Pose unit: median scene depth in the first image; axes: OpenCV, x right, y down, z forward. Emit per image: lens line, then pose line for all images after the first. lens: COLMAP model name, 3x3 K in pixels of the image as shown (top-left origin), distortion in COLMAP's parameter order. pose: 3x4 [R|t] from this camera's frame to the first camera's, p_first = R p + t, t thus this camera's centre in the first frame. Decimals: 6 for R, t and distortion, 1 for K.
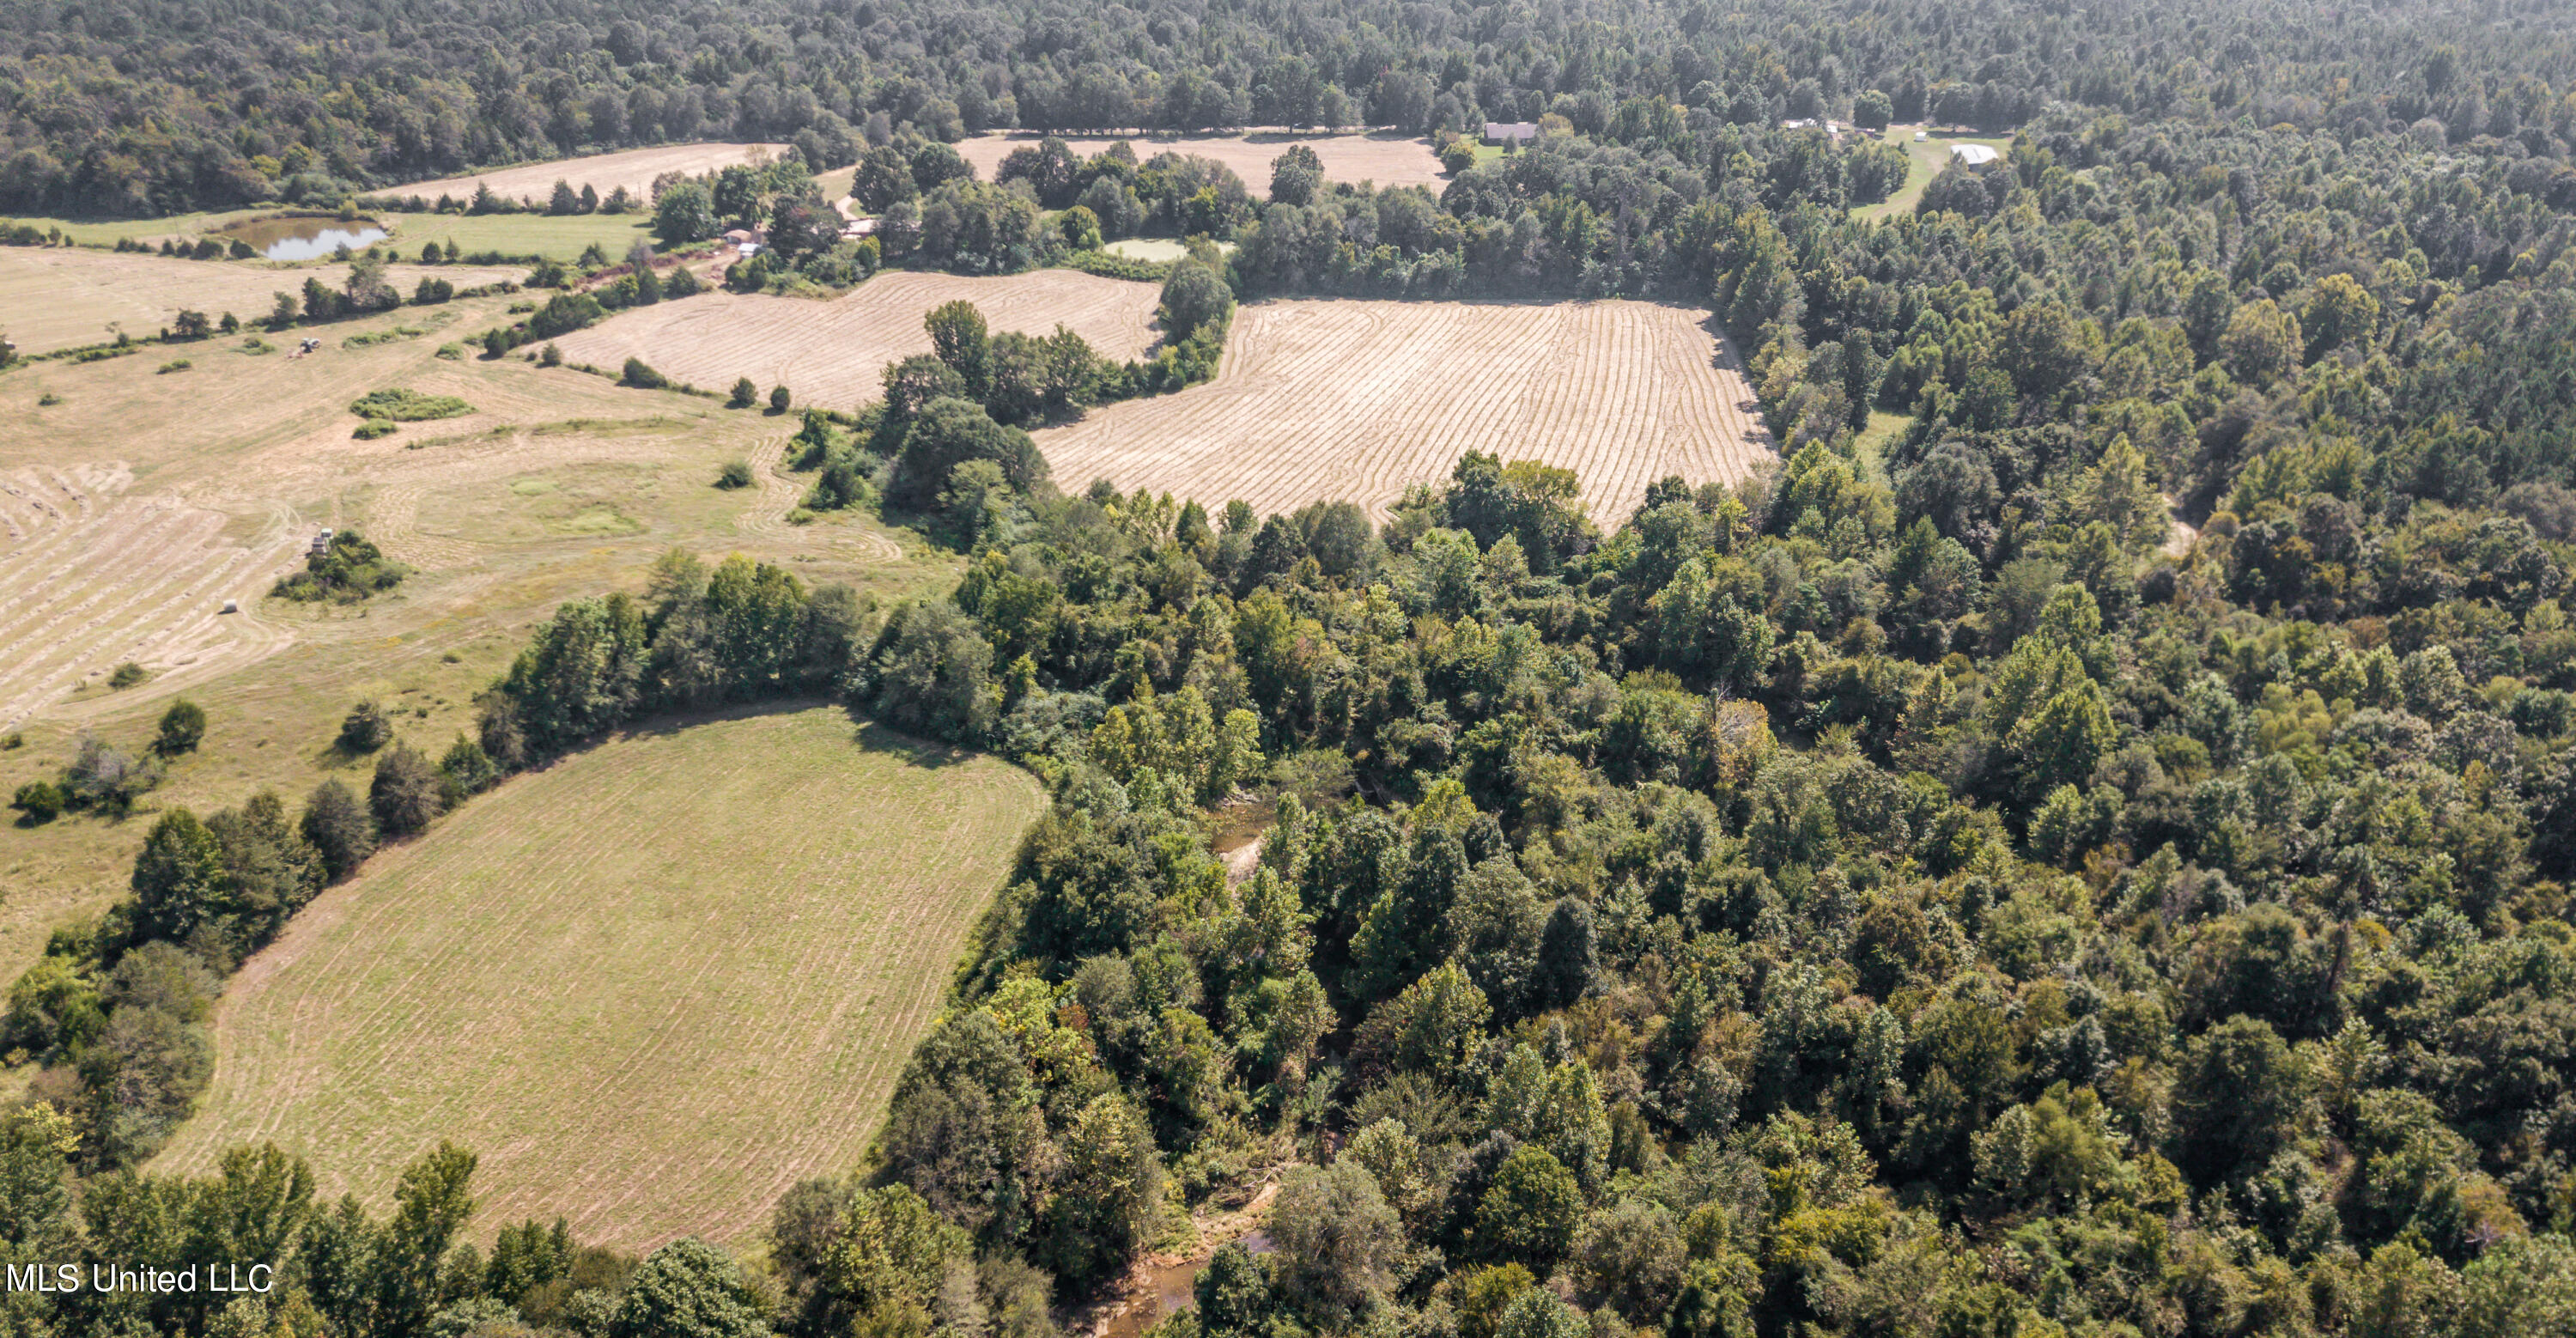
lens RADIAL K [[1976.2, 0, 1273.9], [0, 1976.2, 615.4], [0, 0, 1]] dist [0.011042, 0.033145]
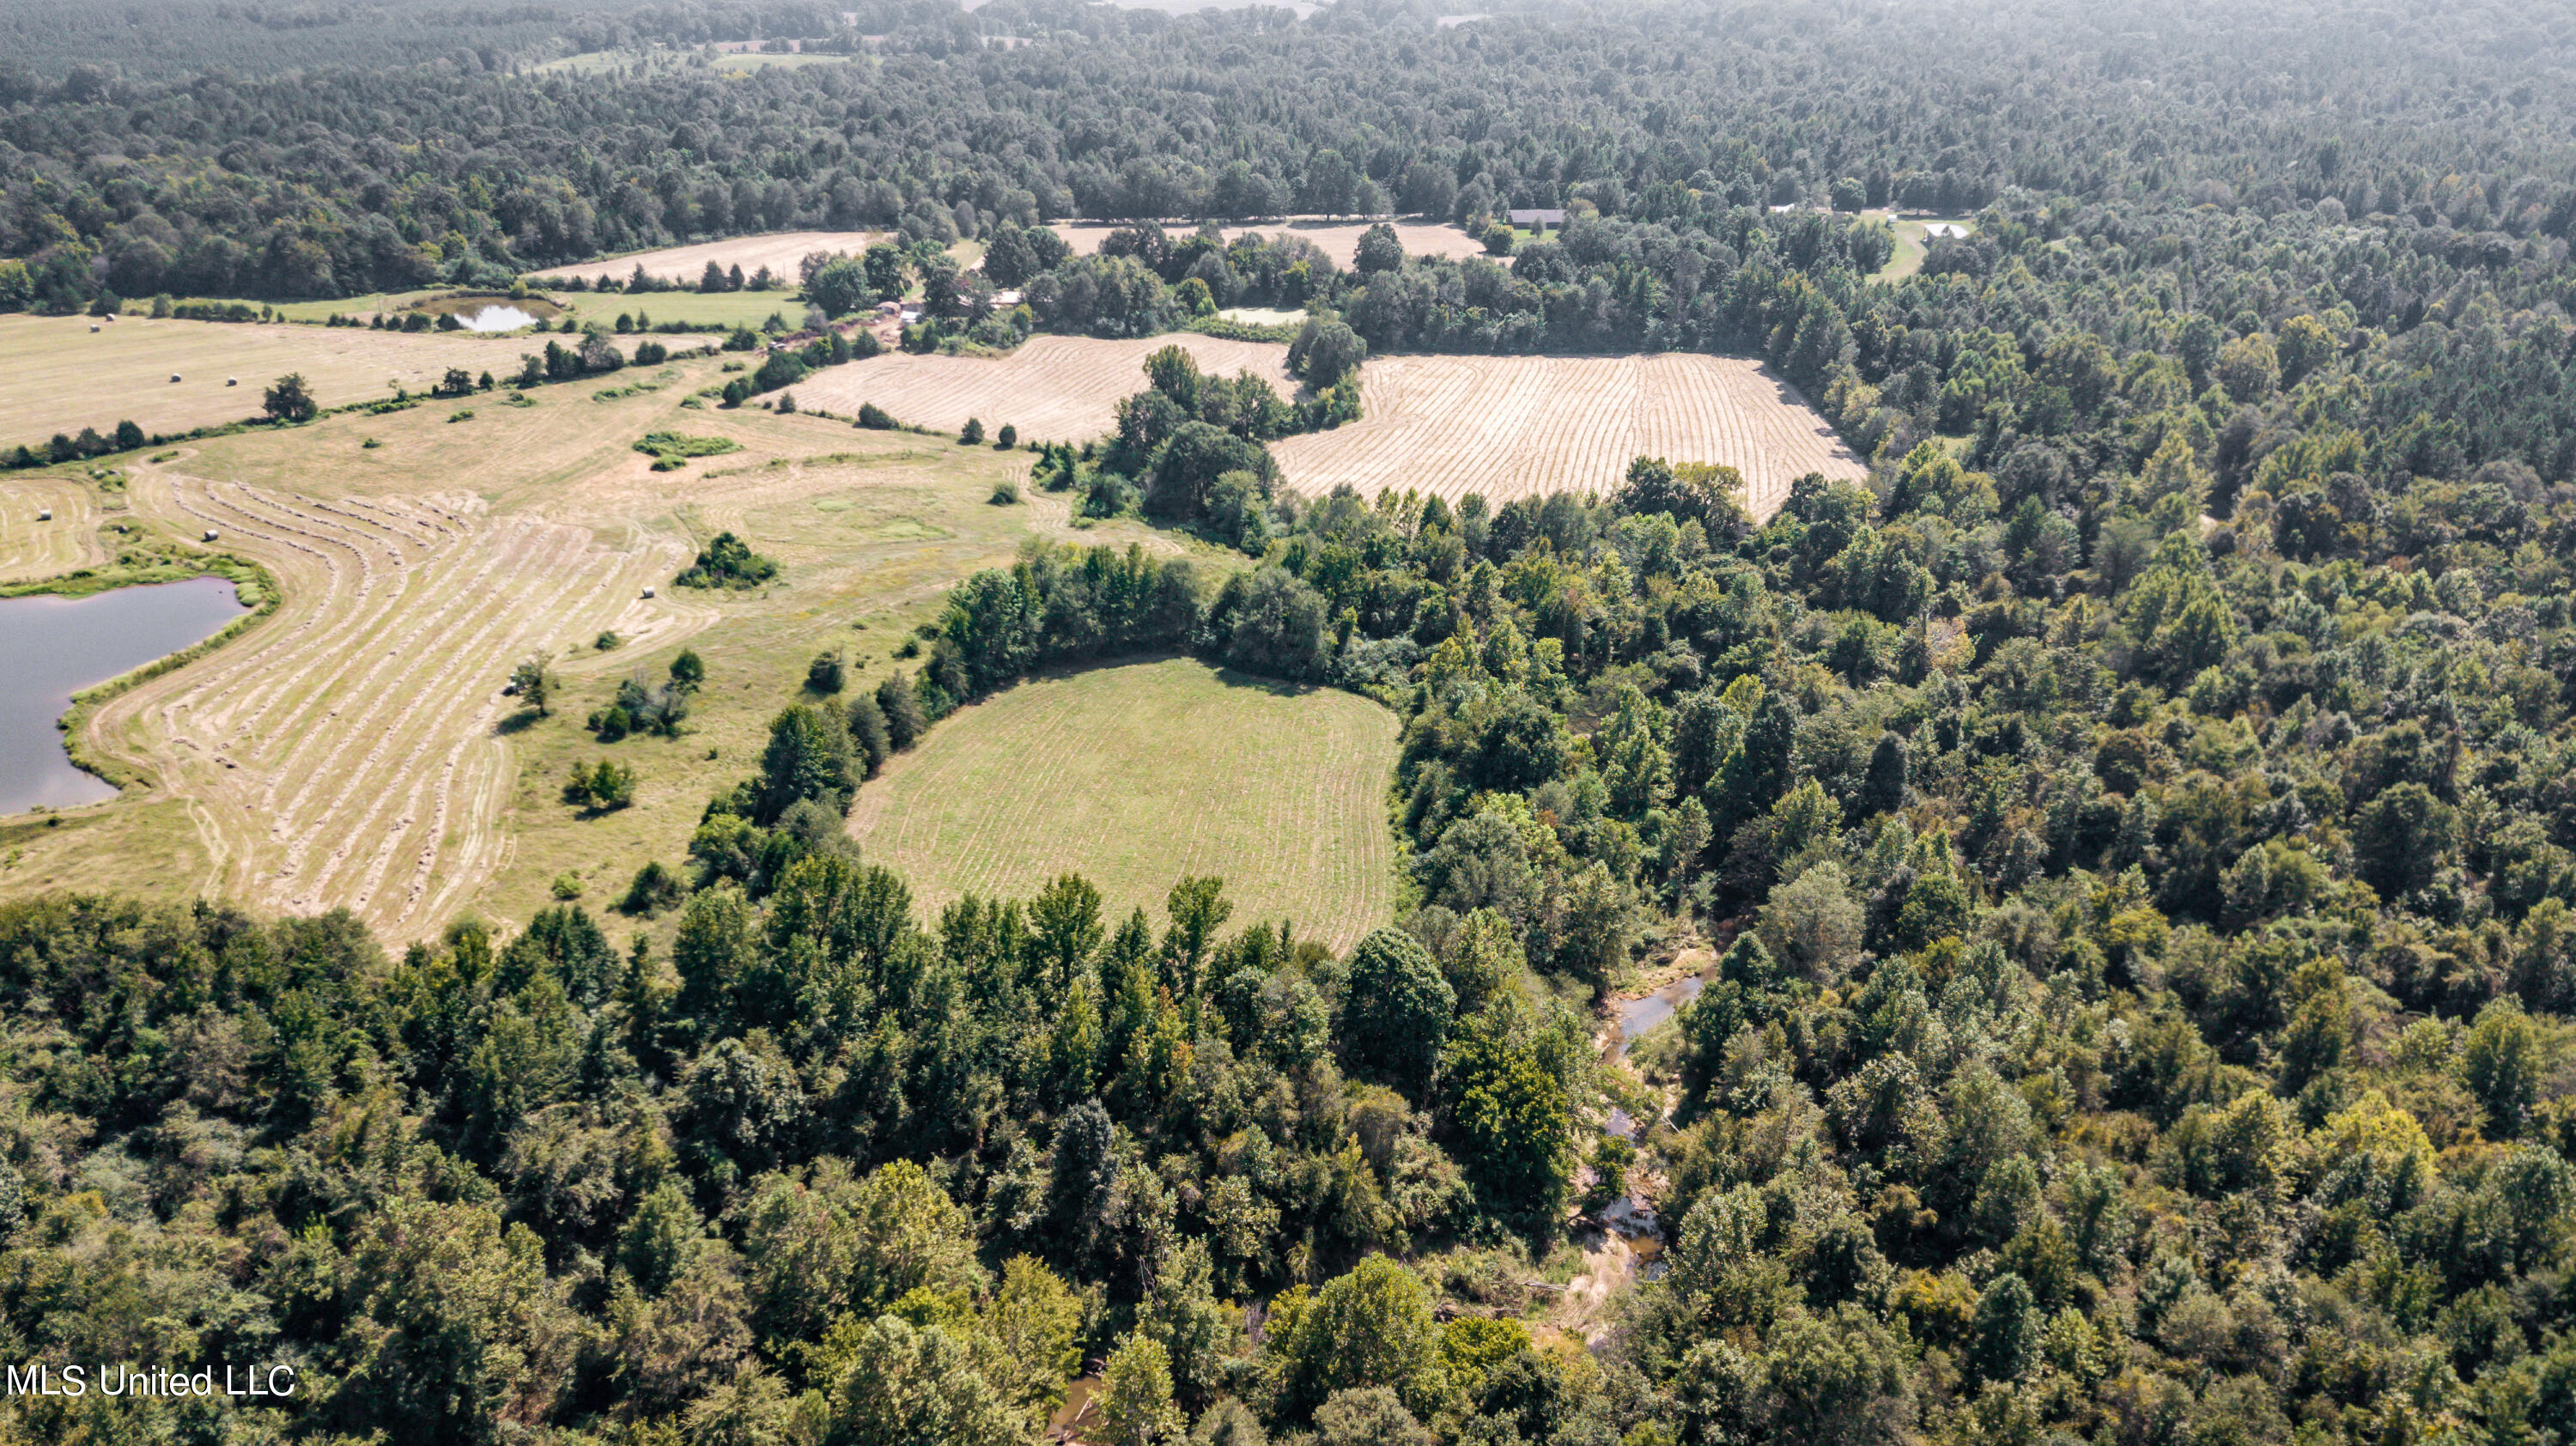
lens RADIAL K [[1972.0, 0, 1276.7], [0, 1972.0, 724.5], [0, 0, 1]] dist [0.010890, 0.027160]
pose [[0.997147, -0.025922, 0.070893, -0.162892], [0.026255, 0.999648, -0.003770, 0.060248], [-0.070770, 0.005621, 0.997477, -0.134666]]
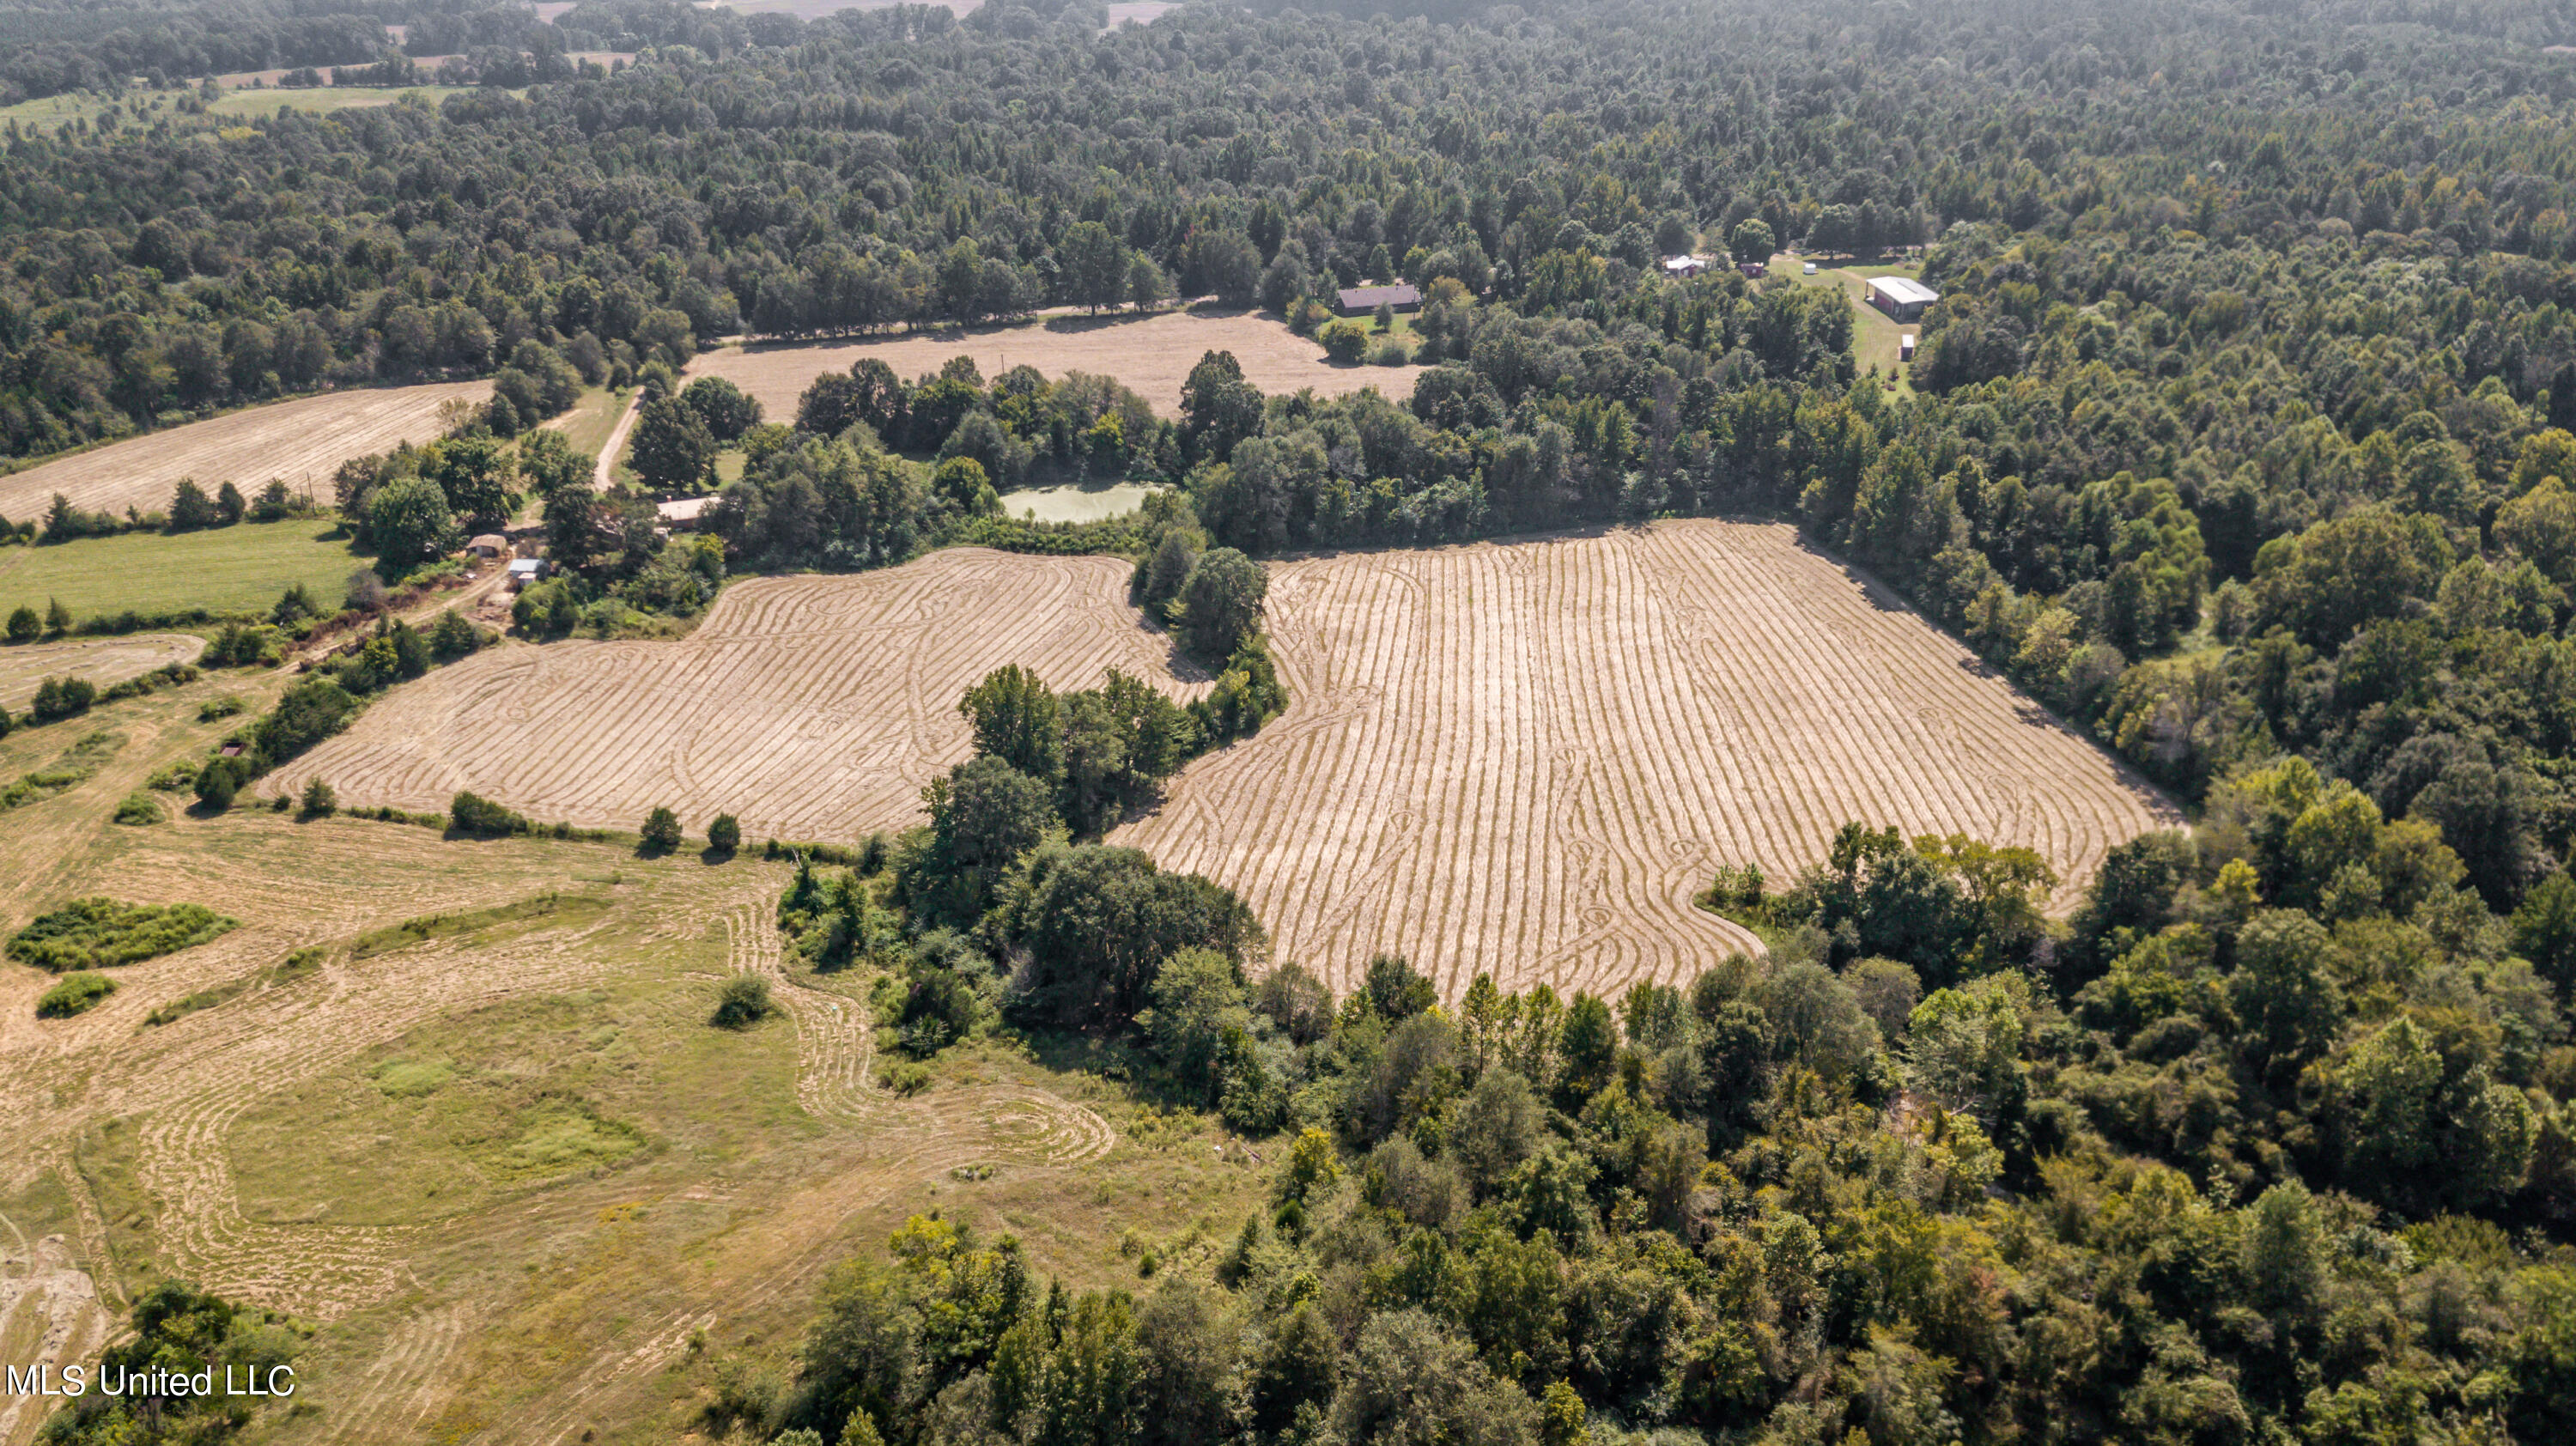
lens RADIAL K [[2032.4, 0, 1279.7], [0, 2032.4, 725.9], [0, 0, 1]] dist [0.017348, 0.019032]
pose [[0.966237, -0.118719, 0.228674, -0.201425], [0.119568, 0.992774, 0.010190, -0.118119], [-0.228231, 0.017497, 0.973450, 0.268930]]
